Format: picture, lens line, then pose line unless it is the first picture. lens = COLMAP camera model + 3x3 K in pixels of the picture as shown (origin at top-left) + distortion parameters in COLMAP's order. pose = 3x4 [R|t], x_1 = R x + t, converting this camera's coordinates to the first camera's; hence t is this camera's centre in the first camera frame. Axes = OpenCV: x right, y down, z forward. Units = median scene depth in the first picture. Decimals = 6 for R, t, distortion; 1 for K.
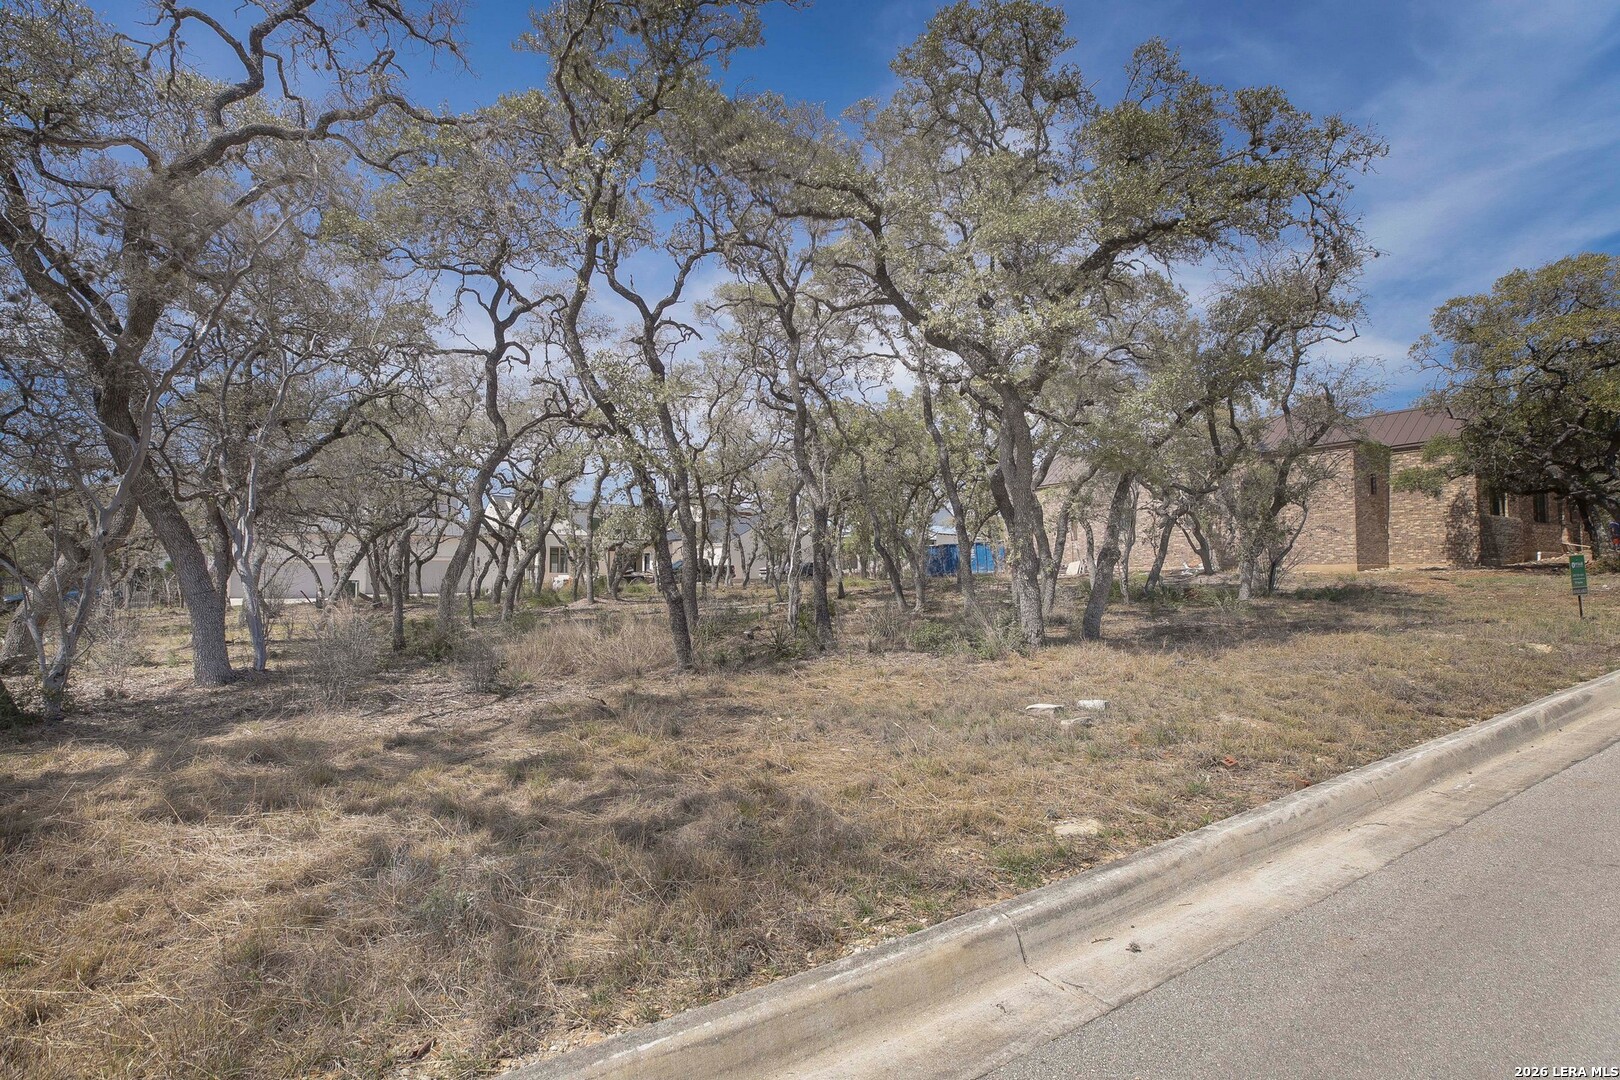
lens RADIAL K [[761.0, 0, 810.0], [0, 761.0, 540.0], [0, 0, 1]] dist [-0.002953, -0.000287]
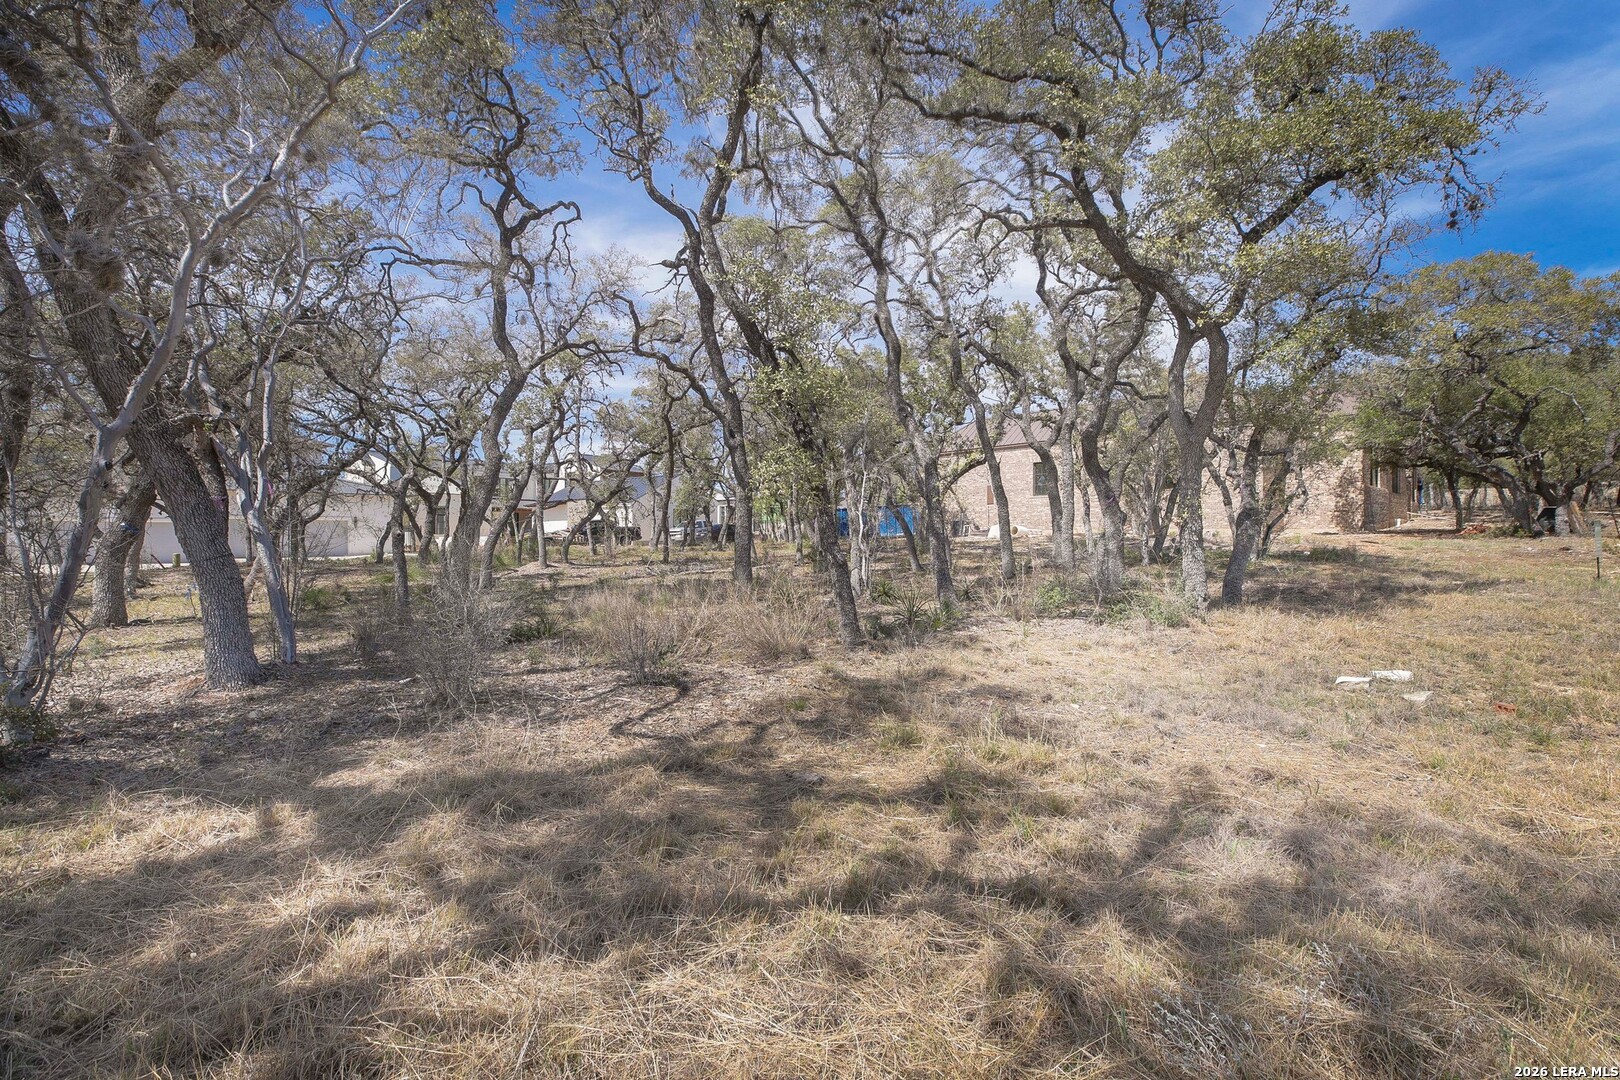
lens RADIAL K [[736.7, 0, 810.0], [0, 736.7, 540.0], [0, 0, 1]] dist [0.003122, 0.000194]
pose [[0.981656, 0.002188, 0.190650, -0.234846], [-0.011266, 0.998852, 0.046549, 0.009841], [-0.190330, -0.047843, 0.980554, 0.136487]]
